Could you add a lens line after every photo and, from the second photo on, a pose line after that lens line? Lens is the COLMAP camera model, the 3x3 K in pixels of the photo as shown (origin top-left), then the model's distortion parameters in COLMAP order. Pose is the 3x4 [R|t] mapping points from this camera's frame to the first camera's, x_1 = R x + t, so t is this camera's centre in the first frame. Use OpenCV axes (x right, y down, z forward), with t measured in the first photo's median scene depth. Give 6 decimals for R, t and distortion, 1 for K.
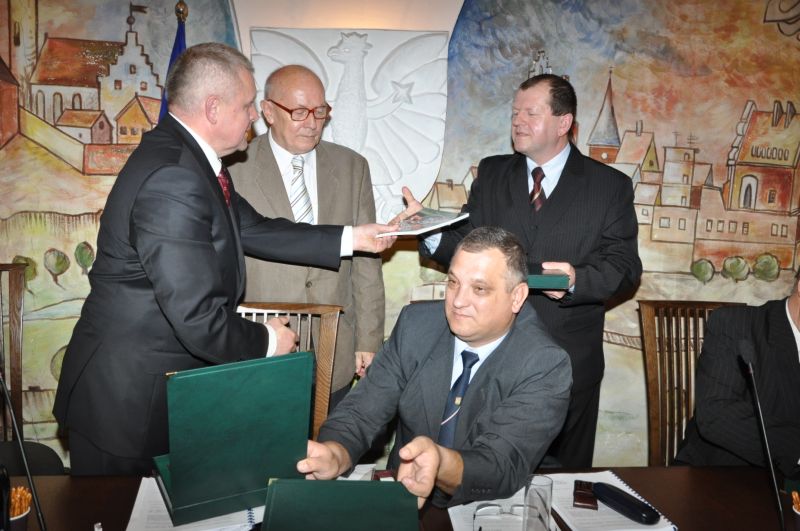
lens RADIAL K [[784.5, 0, 398.3], [0, 784.5, 259.0], [0, 0, 1]] dist [-0.005075, 0.000000]
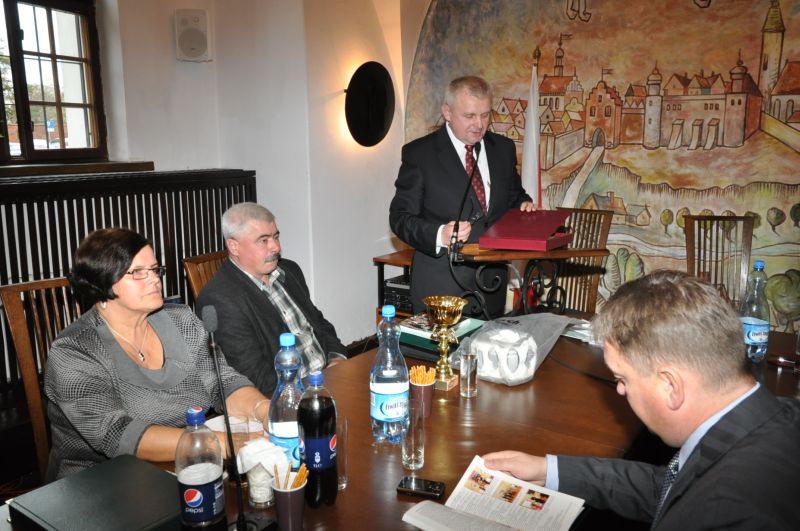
lens RADIAL K [[671.4, 0, 400.3], [0, 671.4, 266.7], [0, 0, 1]] dist [-0.024113, 0.032025]
pose [[0.738430, 0.088983, -0.668433, -0.112196], [-0.058233, 0.995967, 0.068254, 0.052857], [0.671811, -0.011476, 0.740634, -0.401973]]
